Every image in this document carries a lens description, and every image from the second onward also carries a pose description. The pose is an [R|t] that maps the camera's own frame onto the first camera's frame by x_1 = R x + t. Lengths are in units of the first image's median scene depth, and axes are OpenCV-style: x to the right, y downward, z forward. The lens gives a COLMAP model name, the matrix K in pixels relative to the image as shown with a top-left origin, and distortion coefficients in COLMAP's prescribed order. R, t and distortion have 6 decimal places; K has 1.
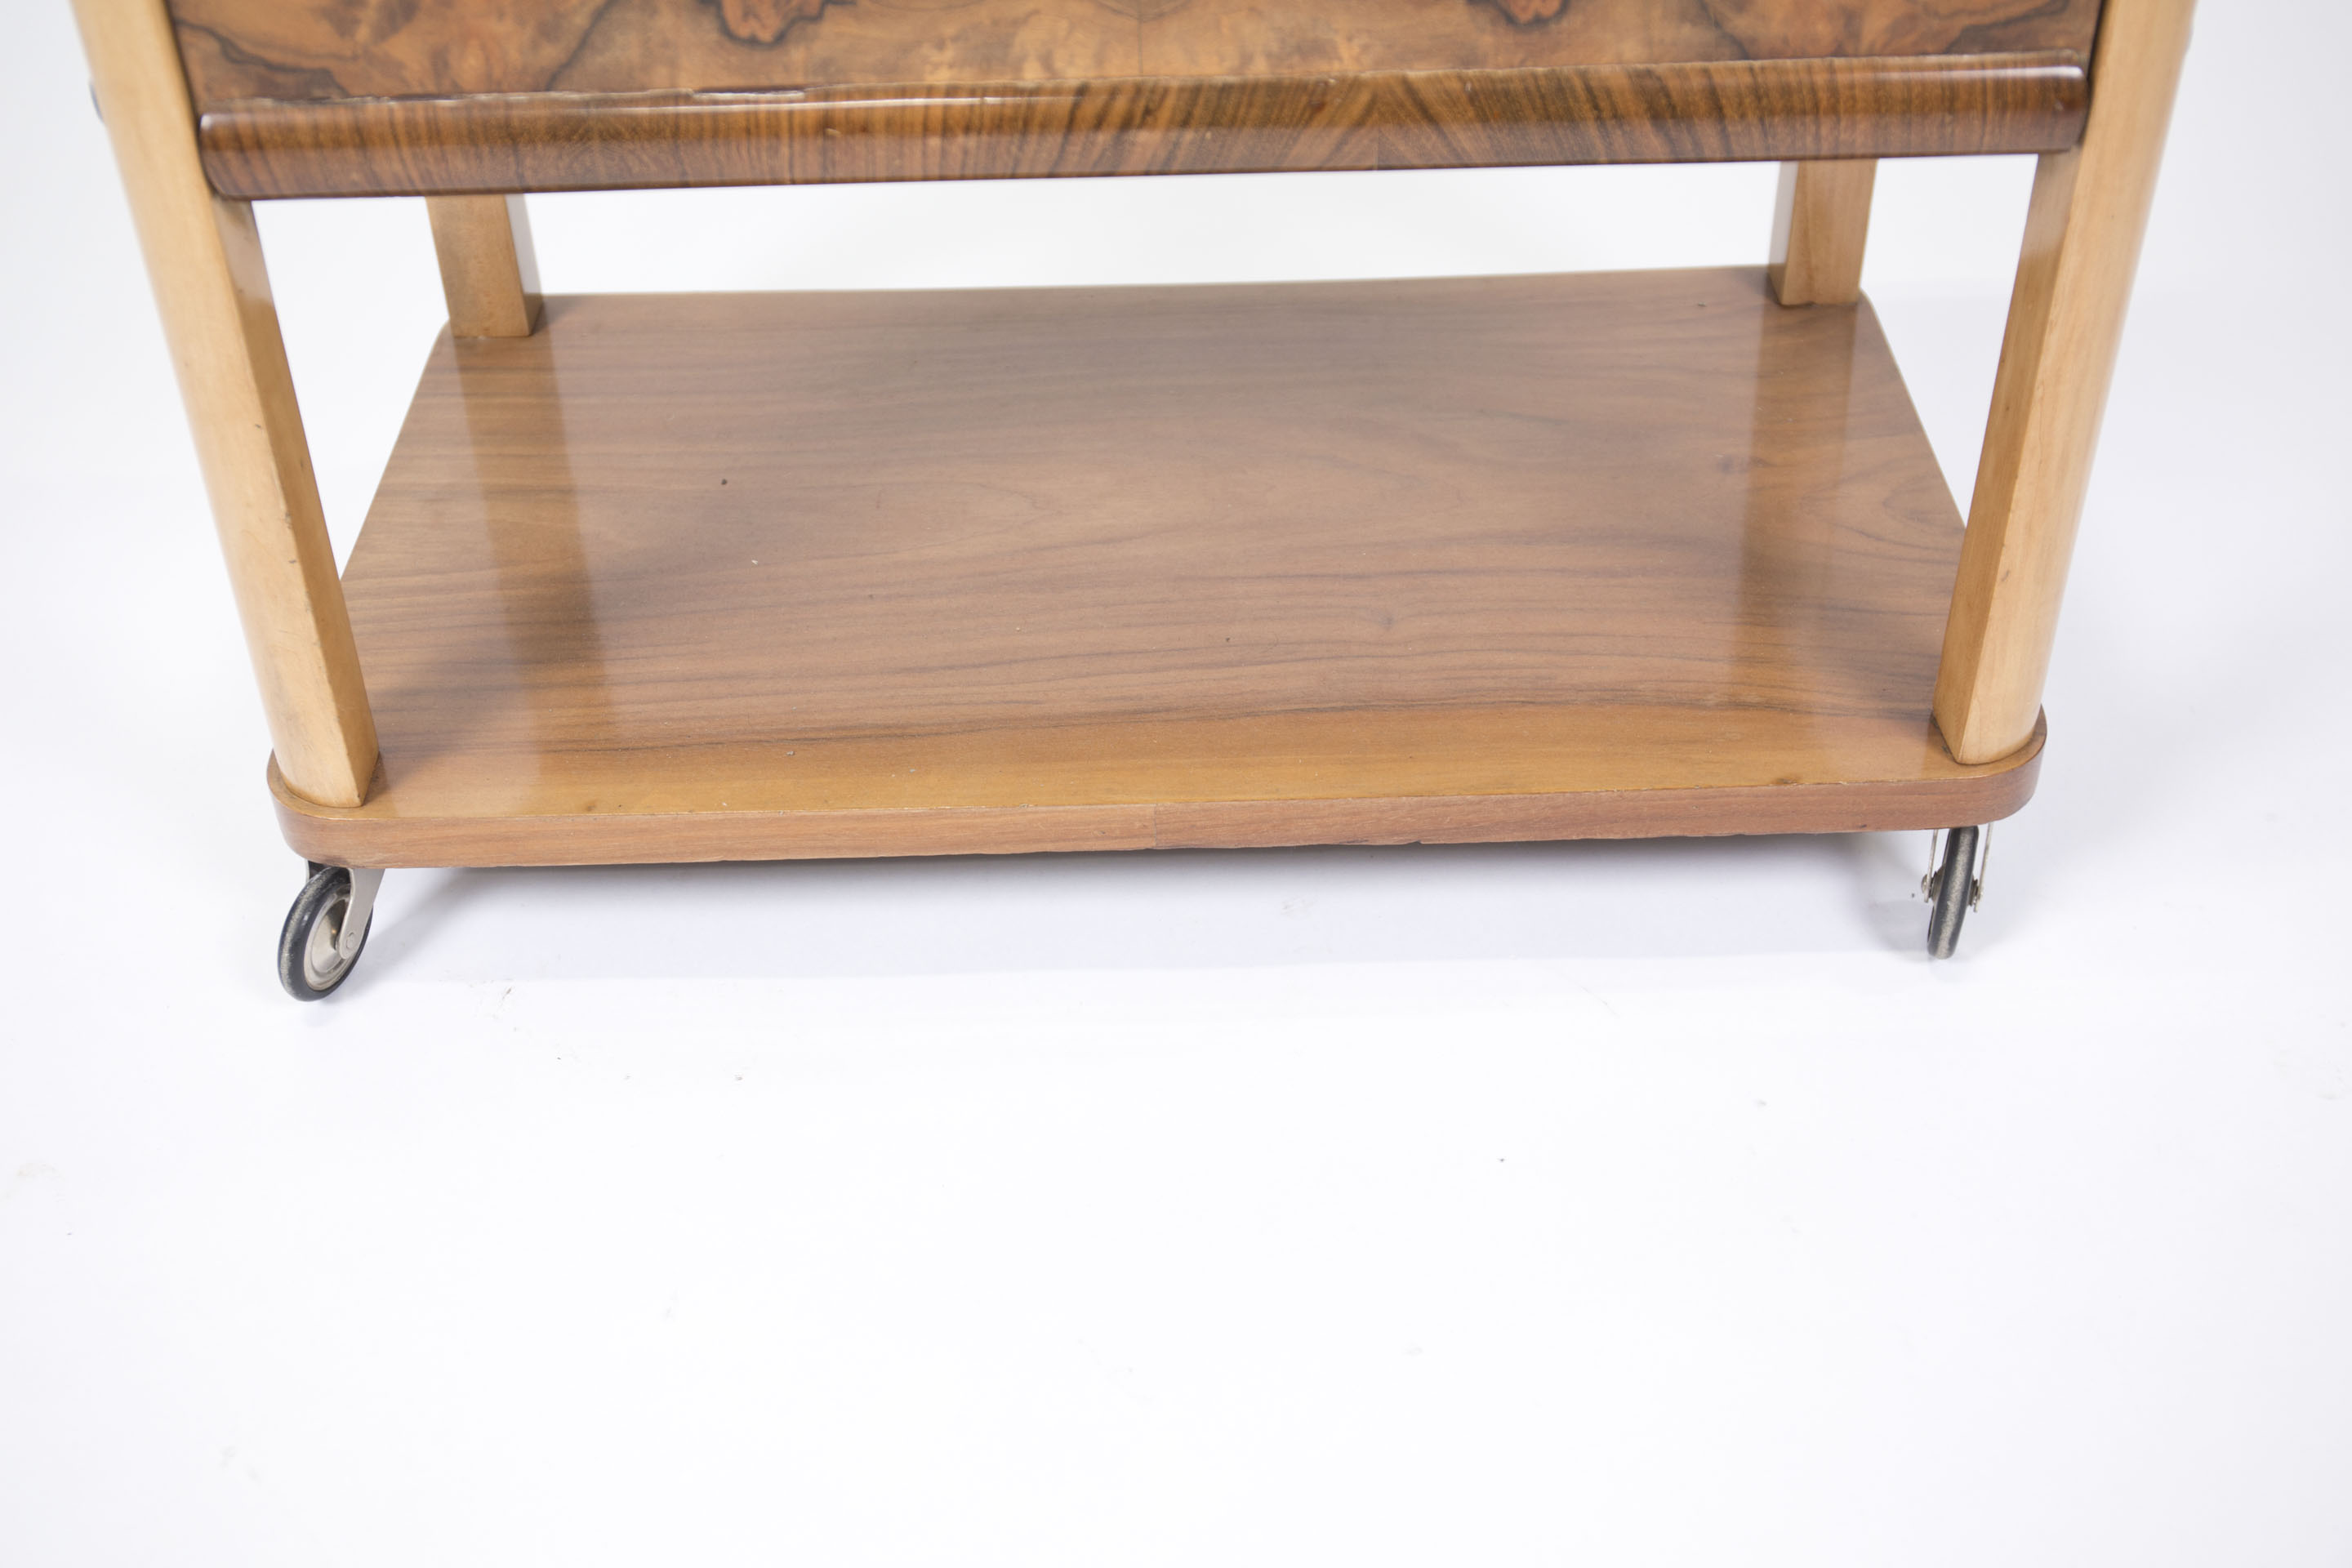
lens RADIAL K [[2810.0, 0, 1176.0], [0, 2810.0, 784.0], [0, 0, 1]] dist [-0.003535, 0.043176]
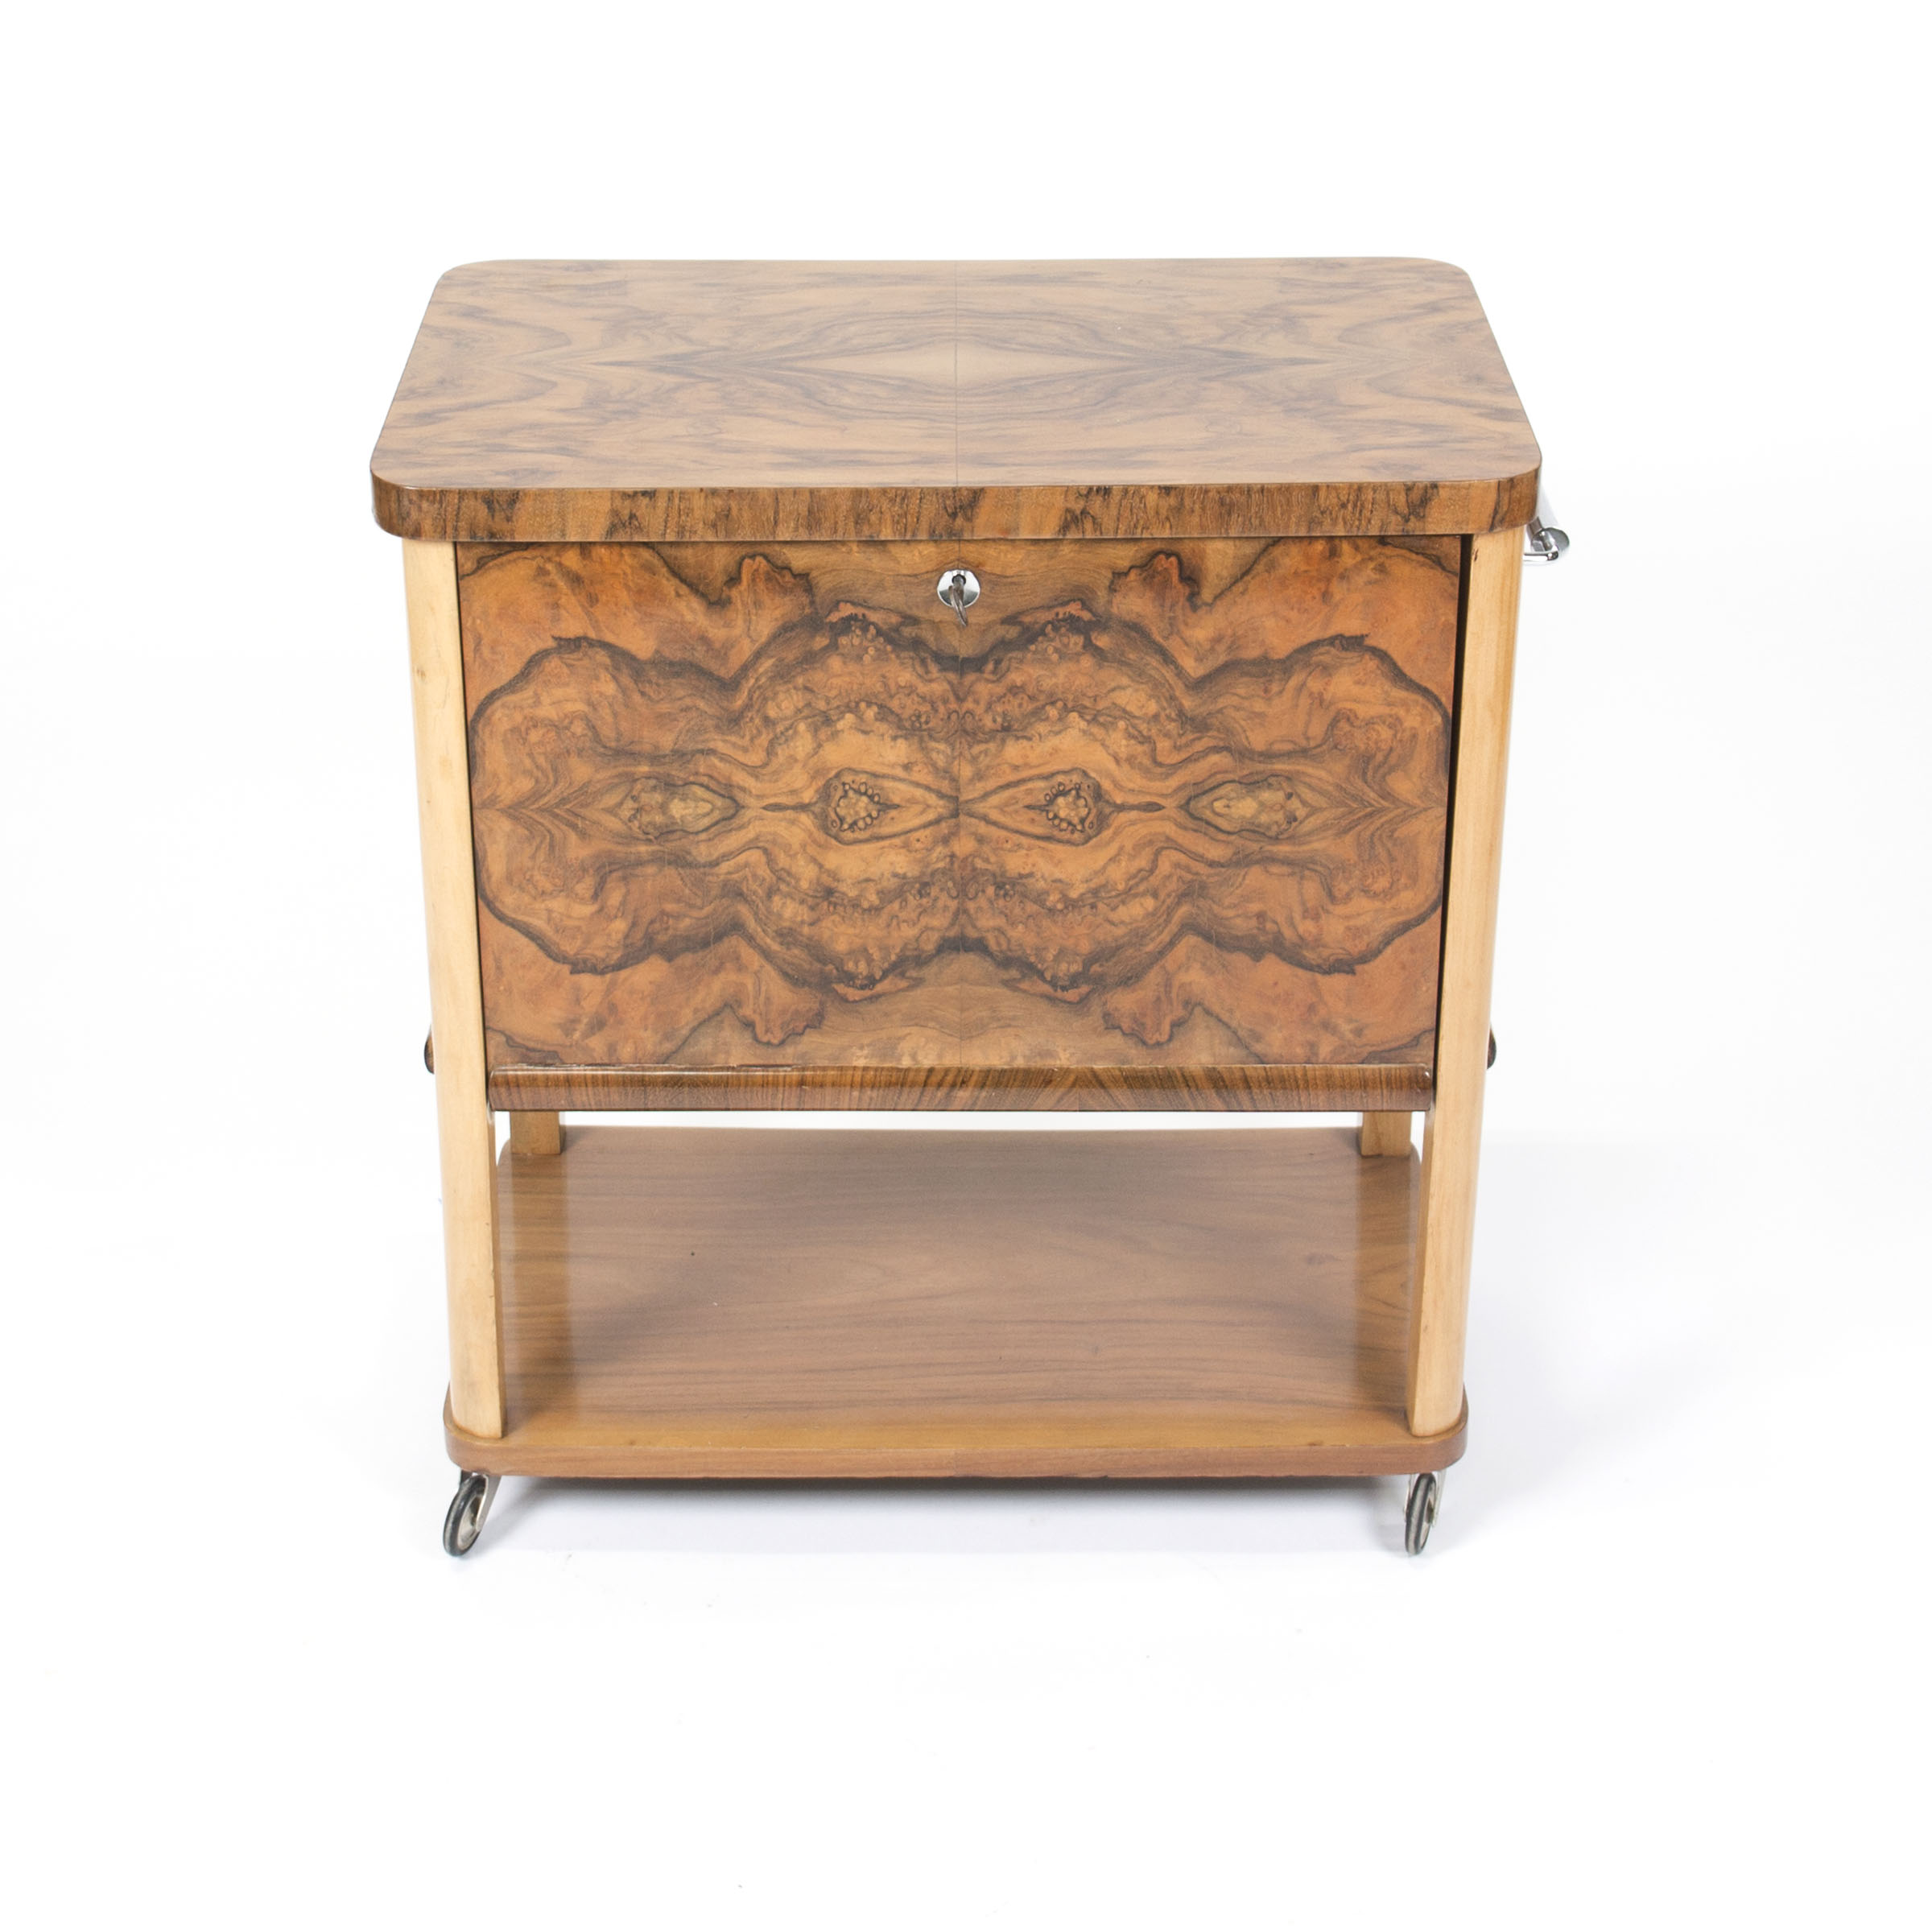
lens RADIAL K [[3757.1, 0, 1010.0], [0, 3757.1, 589.2], [0, 0, 1]] dist [-0.119440, 0.261020]
pose [[0.999626, 0.026602, 0.006395, -0.003251], [-0.023898, 0.962759, -0.269301, 0.139610], [-0.013320, 0.269048, 0.963035, -1.651941]]
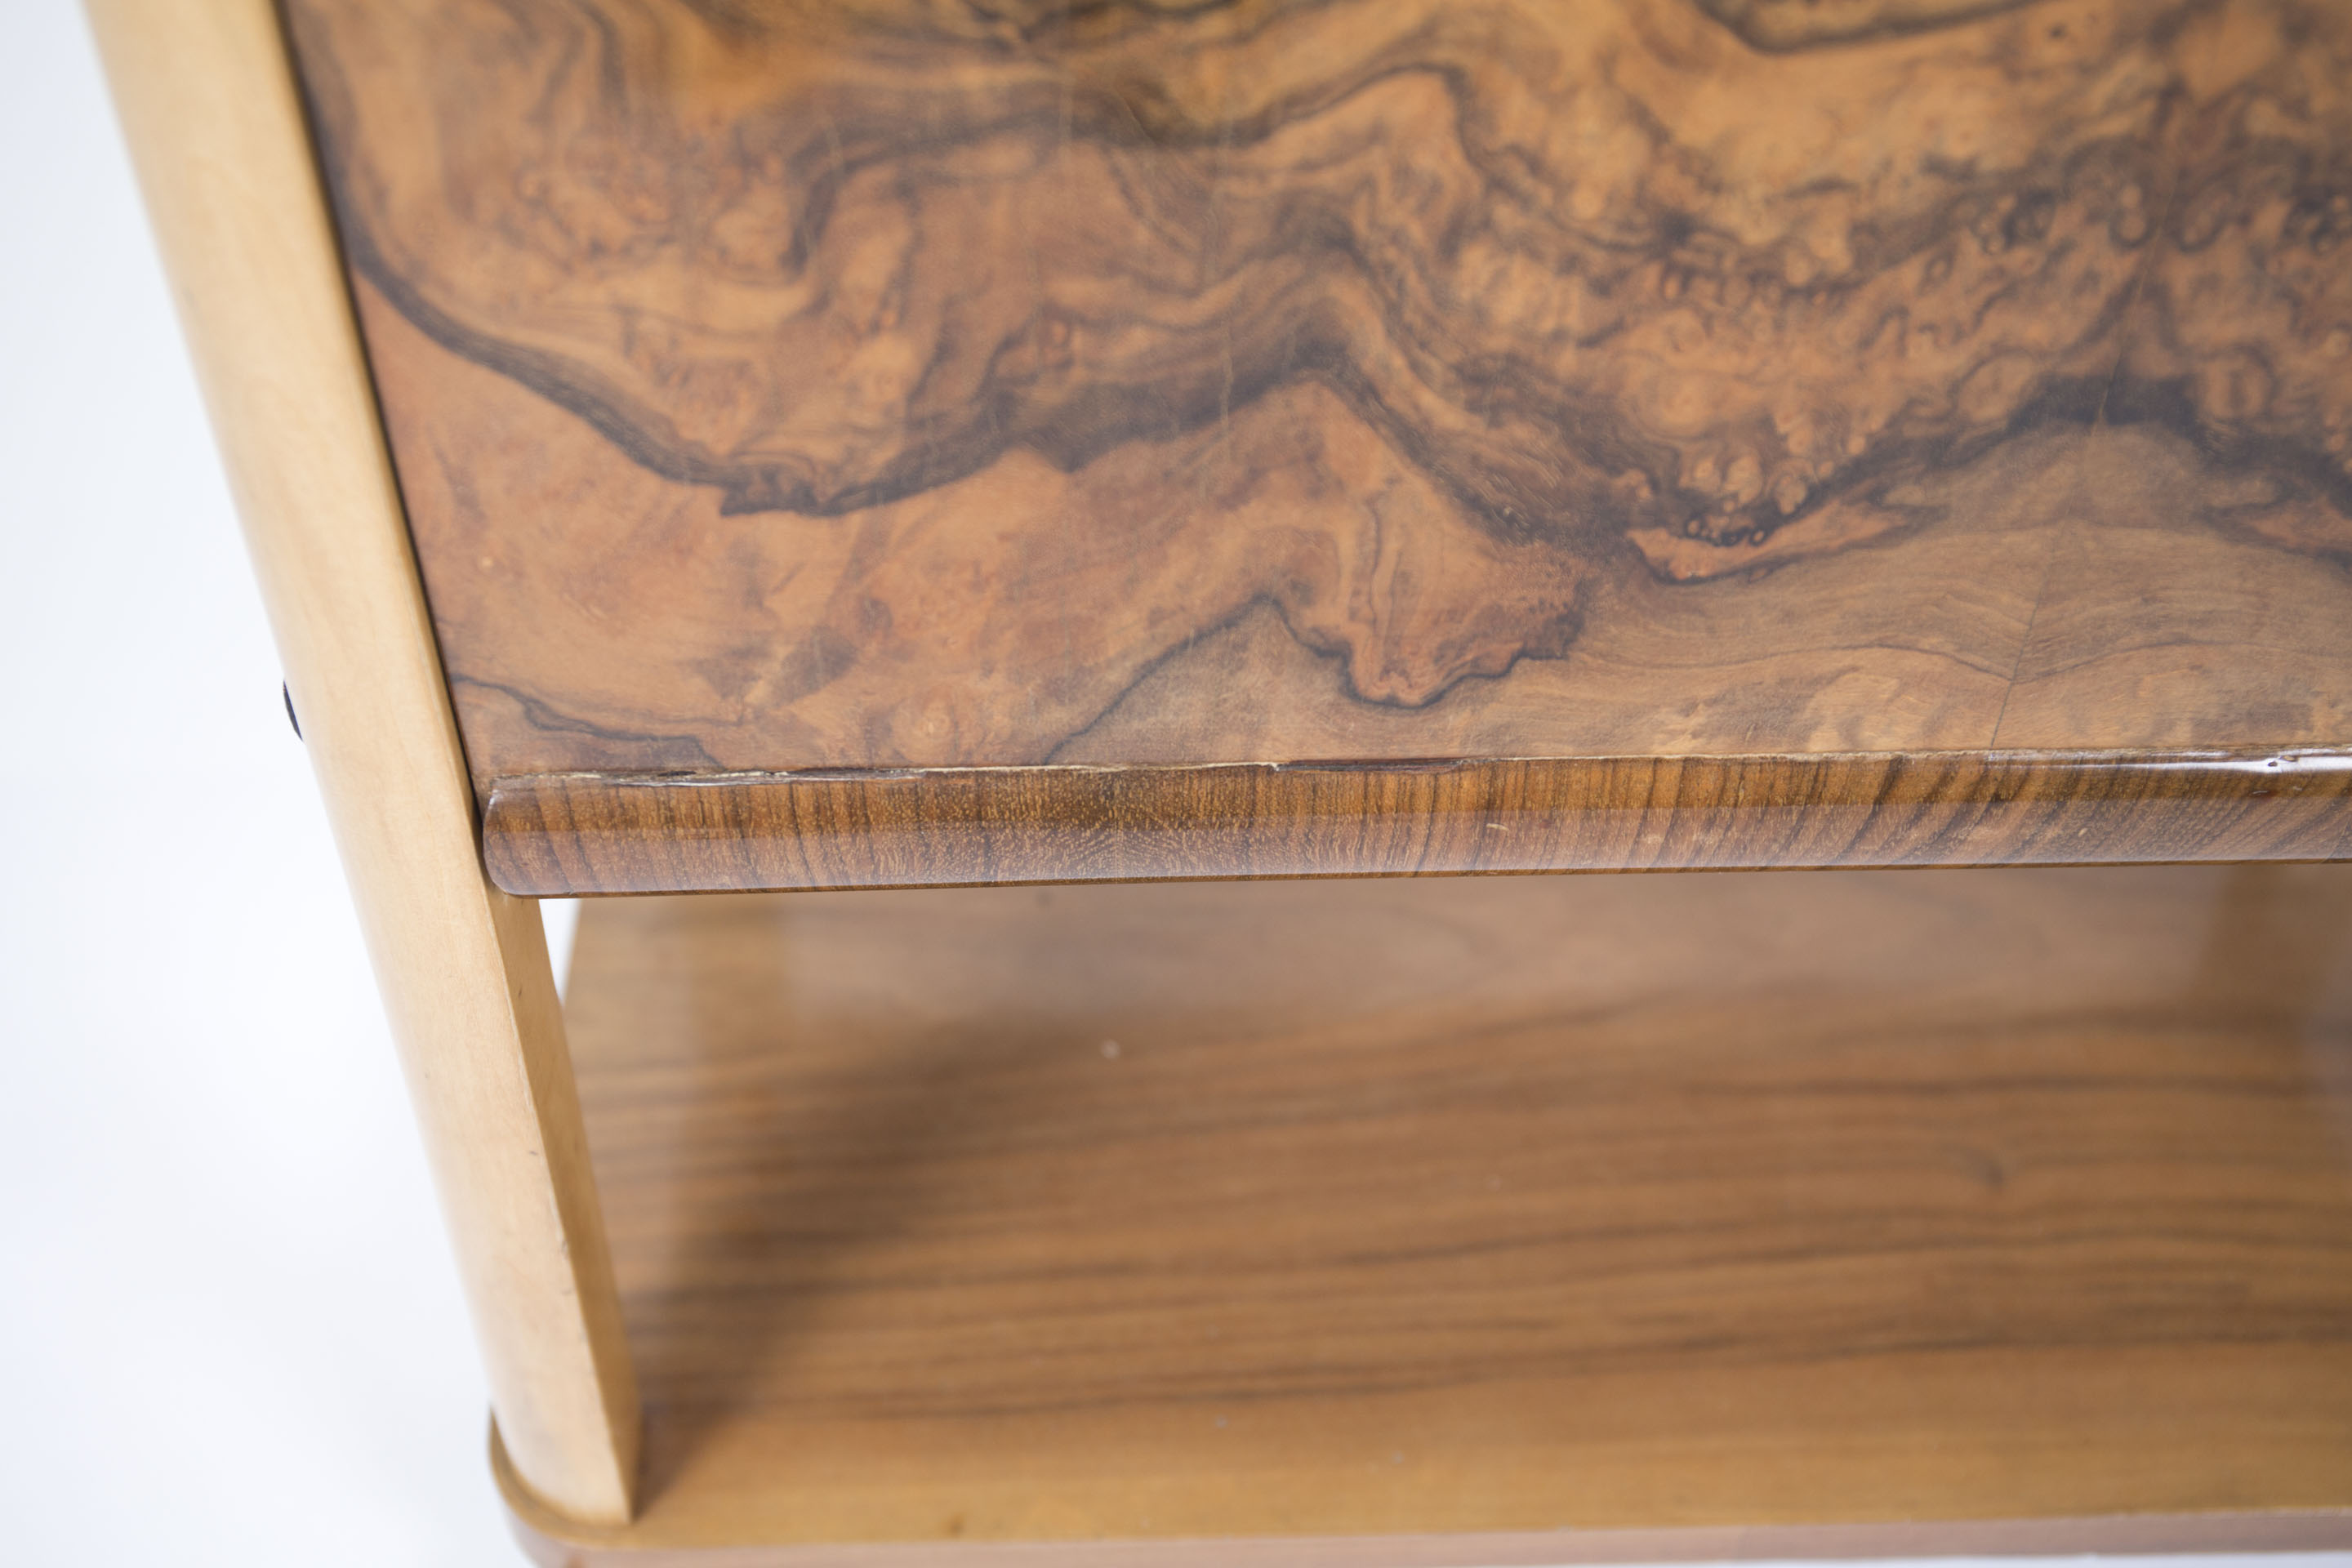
lens RADIAL K [[2758.8, 0, 1176.0], [0, 2758.8, 784.0], [0, 0, 1]] dist [-0.021029, 0.047244]
pose [[0.999204, 0.006281, 0.039390, -0.217436], [-0.010753, 0.993381, 0.114363, -0.310112], [-0.038411, -0.114695, 0.992658, 0.391318]]
